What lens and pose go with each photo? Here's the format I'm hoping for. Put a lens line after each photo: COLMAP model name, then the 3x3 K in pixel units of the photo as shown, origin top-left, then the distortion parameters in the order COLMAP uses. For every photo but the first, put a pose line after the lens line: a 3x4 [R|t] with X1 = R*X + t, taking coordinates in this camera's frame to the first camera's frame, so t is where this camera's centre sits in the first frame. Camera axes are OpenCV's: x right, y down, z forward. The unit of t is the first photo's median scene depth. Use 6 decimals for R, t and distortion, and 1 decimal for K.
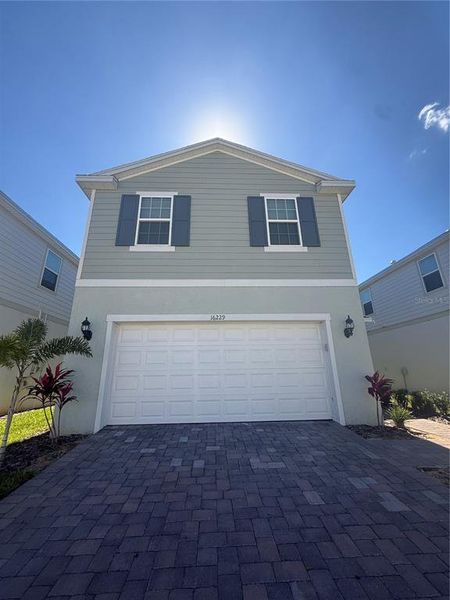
lens RADIAL K [[245.8, 0, 219.1], [0, 245.8, 301.2], [0, 0, 1]] dist [-0.000981, 0.000249]
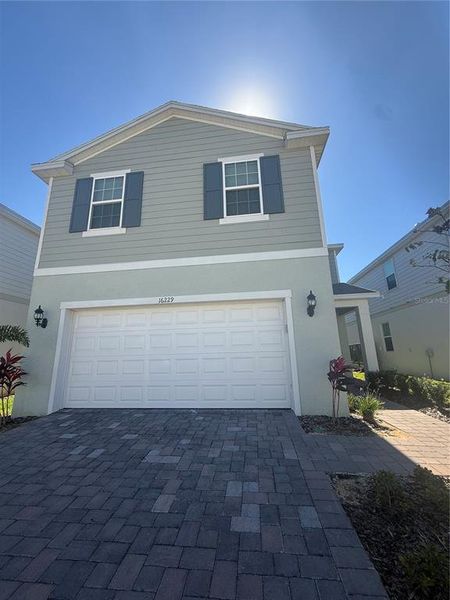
lens RADIAL K [[245.8, 0, 205.5], [0, 245.8, 302.5], [0, 0, 1]] dist [-0.000981, 0.000249]
pose [[0.985951, -0.043734, -0.161209, 0.296562], [0.055402, 0.996104, 0.068608, 0.019614], [0.157581, -0.076575, 0.984533, 0.096385]]
